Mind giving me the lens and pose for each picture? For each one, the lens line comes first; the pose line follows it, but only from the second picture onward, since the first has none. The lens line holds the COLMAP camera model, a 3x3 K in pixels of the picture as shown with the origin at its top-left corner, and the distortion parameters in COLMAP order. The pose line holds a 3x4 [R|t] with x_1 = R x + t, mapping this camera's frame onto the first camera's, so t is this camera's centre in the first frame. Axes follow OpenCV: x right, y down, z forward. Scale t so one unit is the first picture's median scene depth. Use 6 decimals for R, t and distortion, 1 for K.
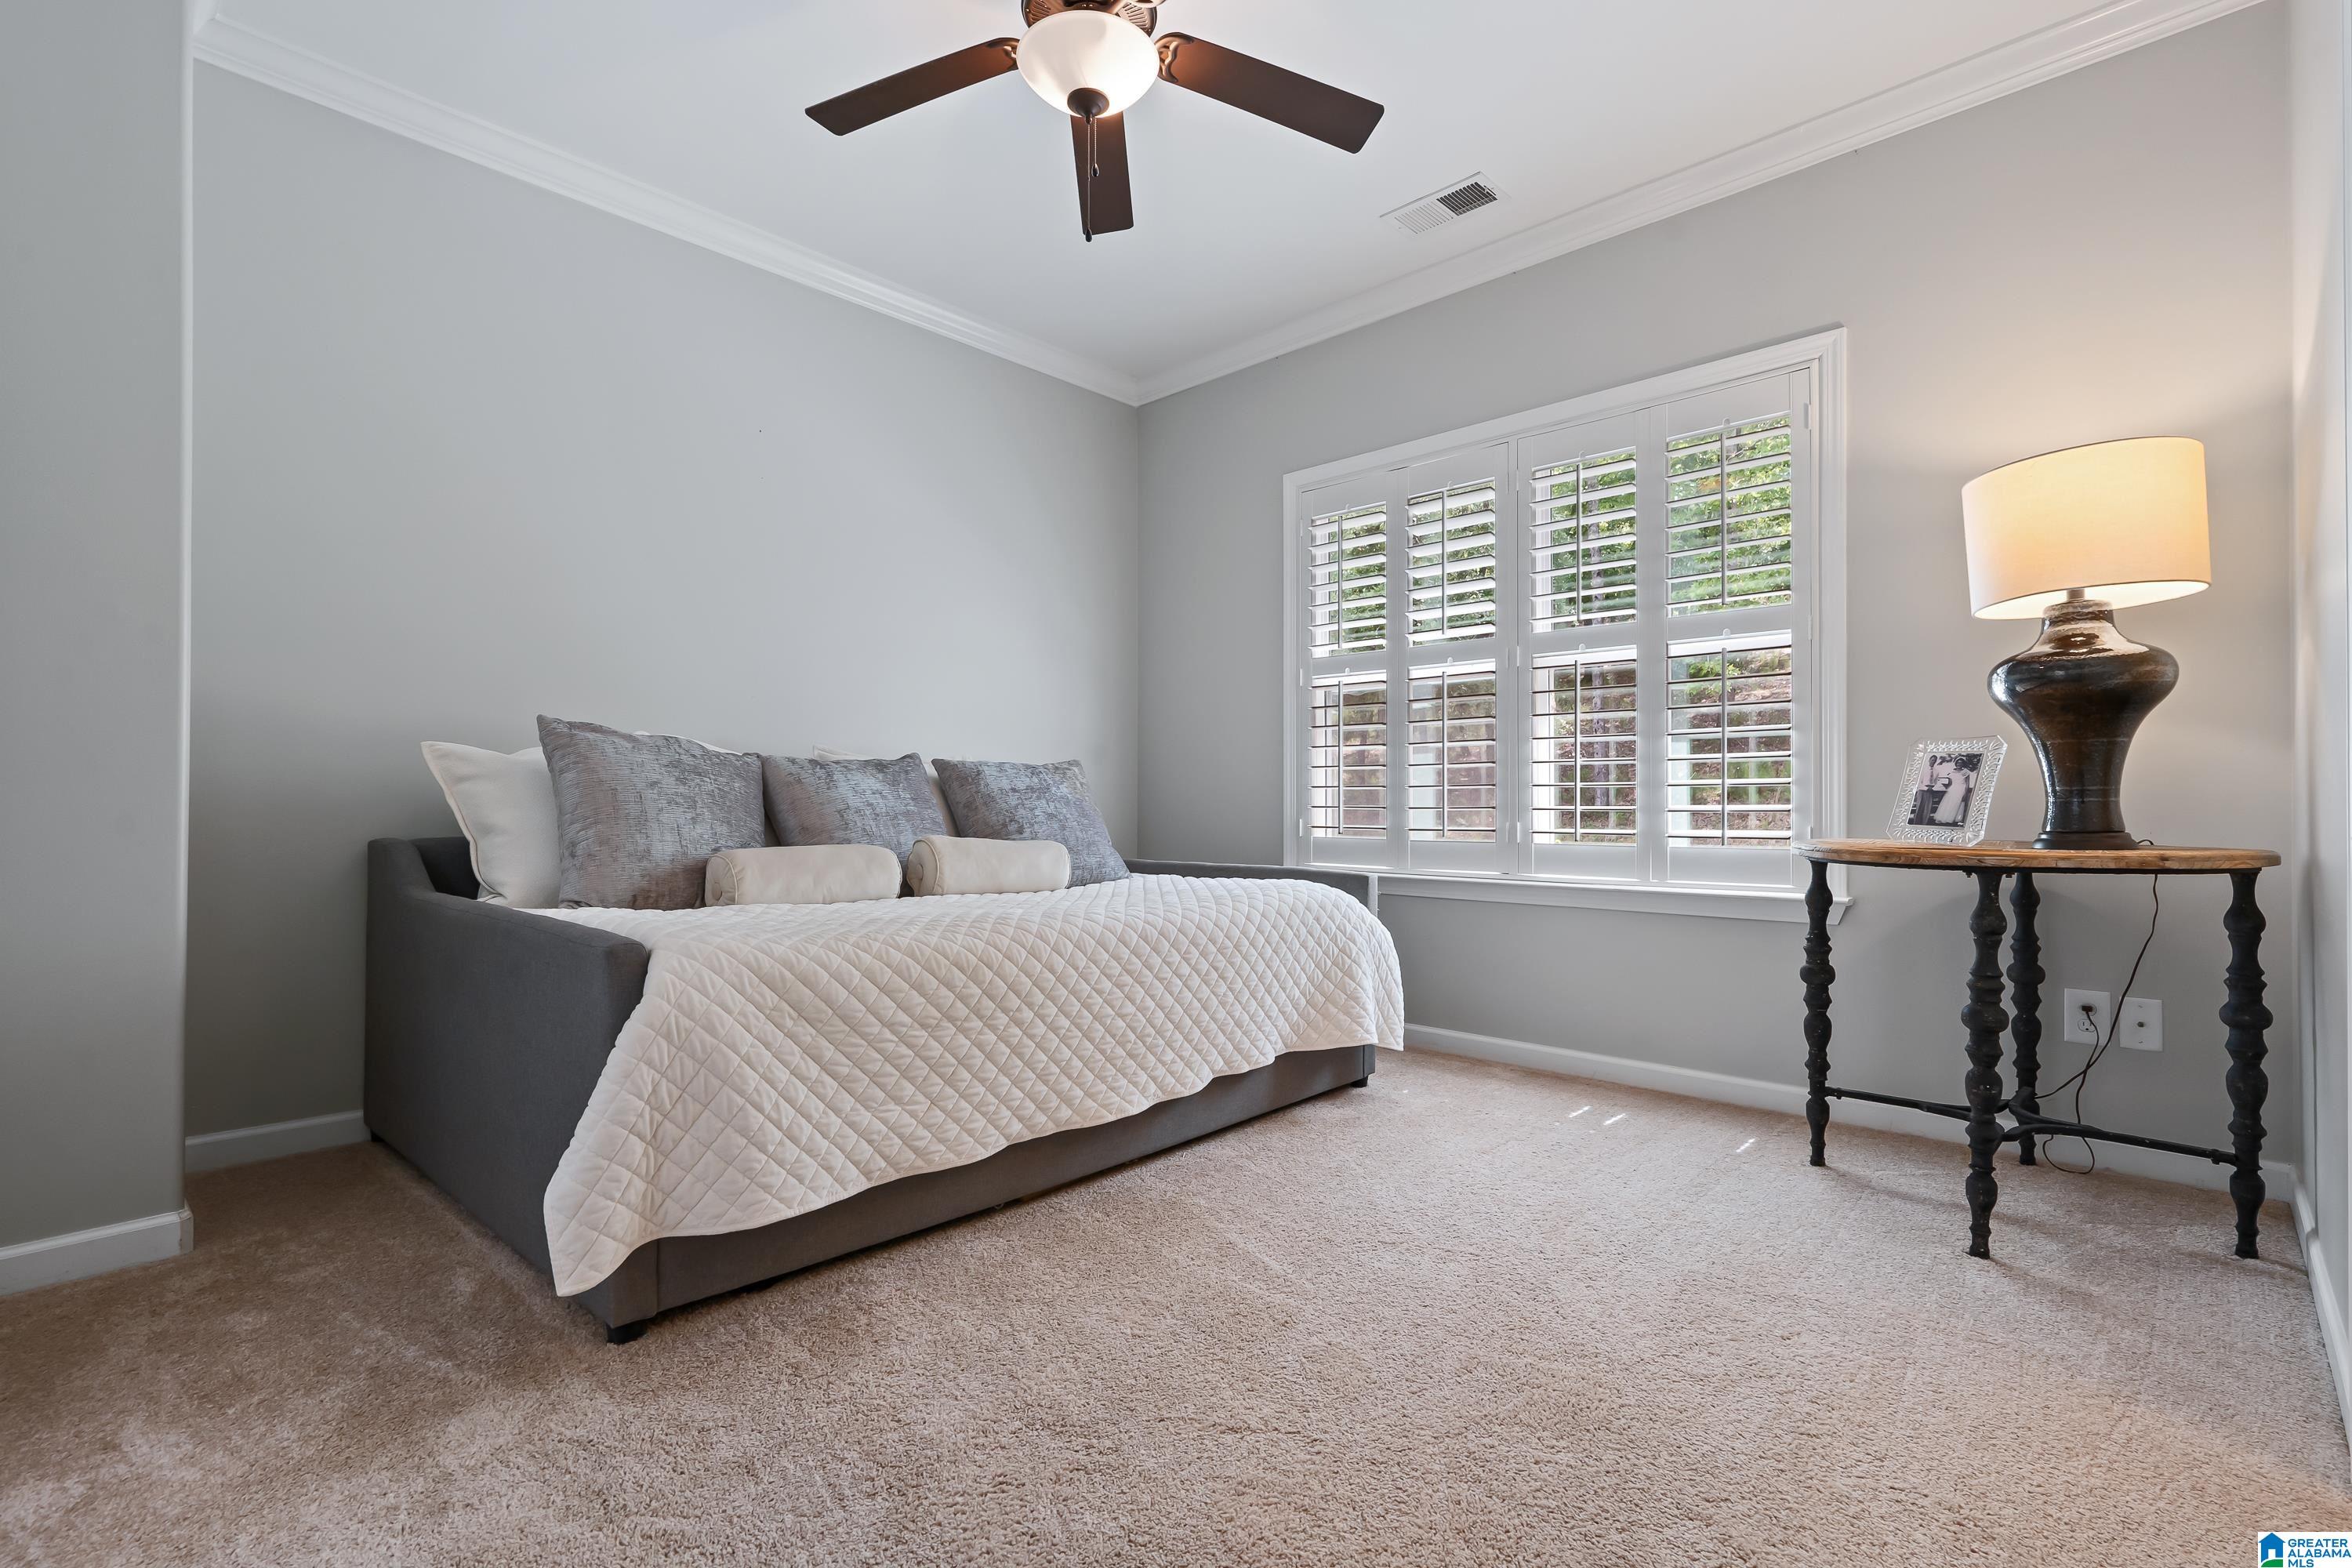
lens RADIAL K [[1071.5, 0, 1166.2], [0, 1071.5, 794.8], [0, 0, 1]] dist [-0.009195, 0.003336]
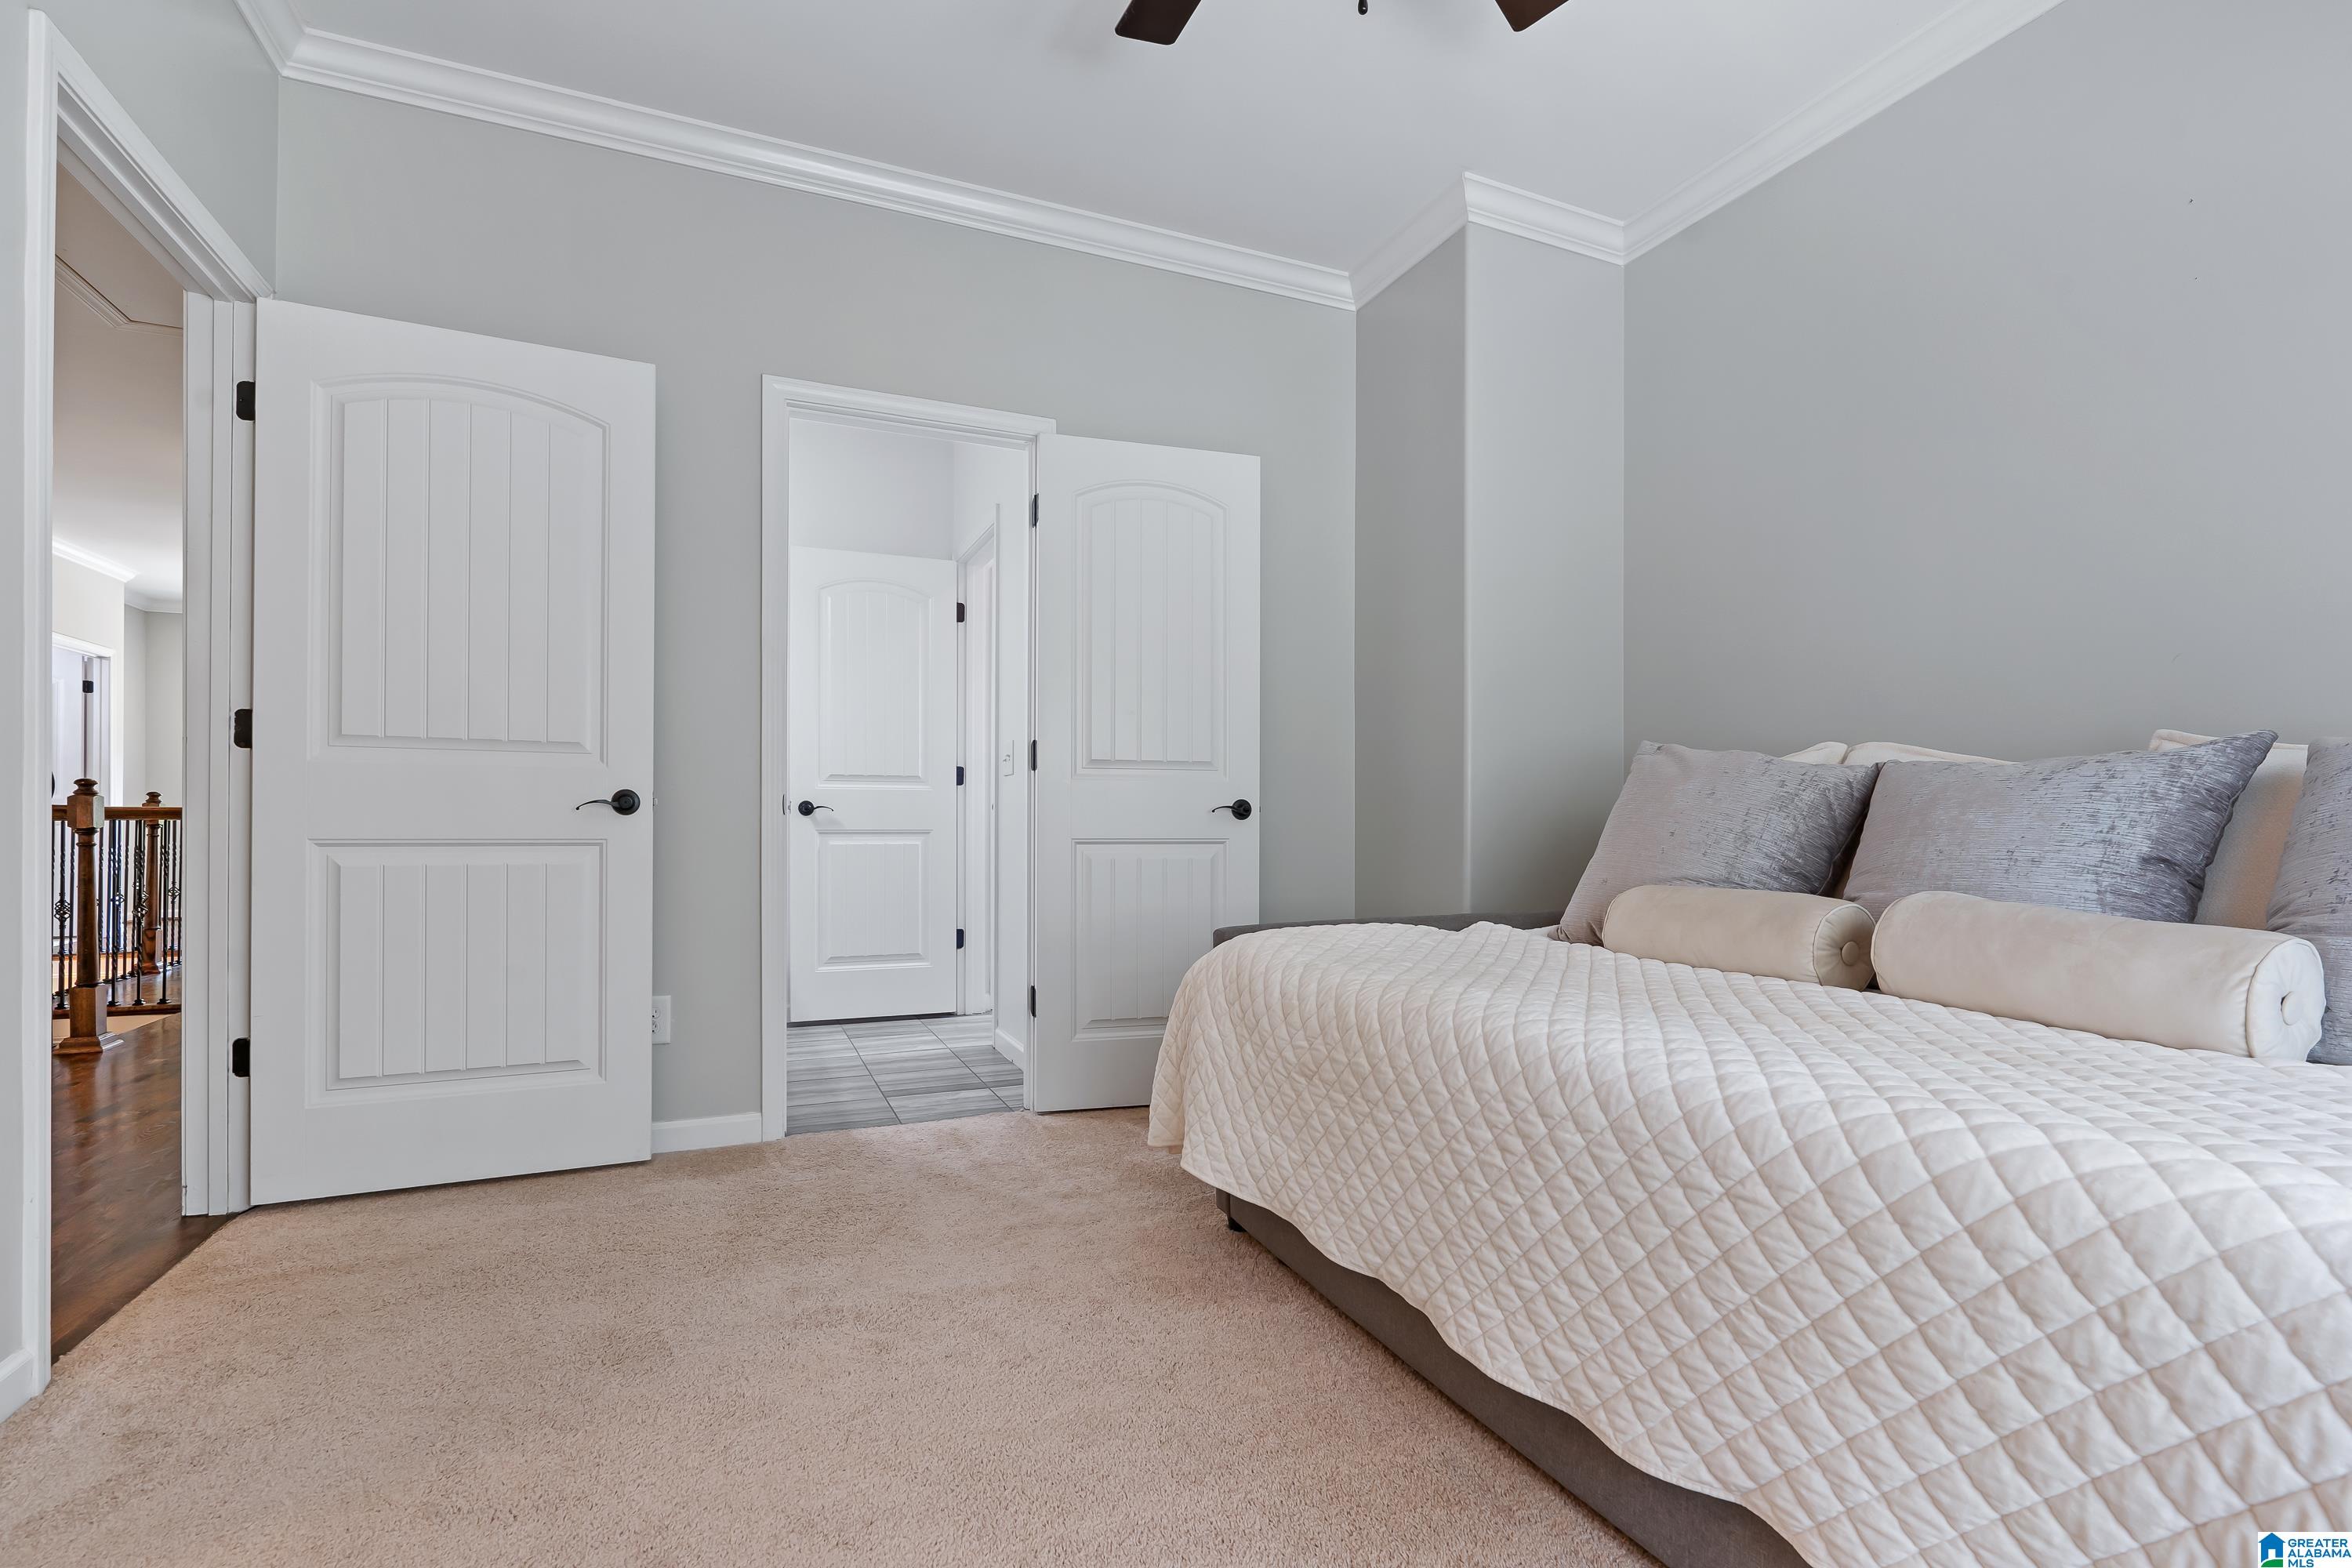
lens RADIAL K [[1071.5, 0, 1164.6], [0, 1071.5, 827.9], [0, 0, 1]] dist [-0.009195, 0.003336]
pose [[-0.387994, 0.004455, -0.921651, 0.488563], [0.002369, 0.999990, 0.003836, 0.001288], [0.921659, -0.000695, -0.388001, 0.915333]]
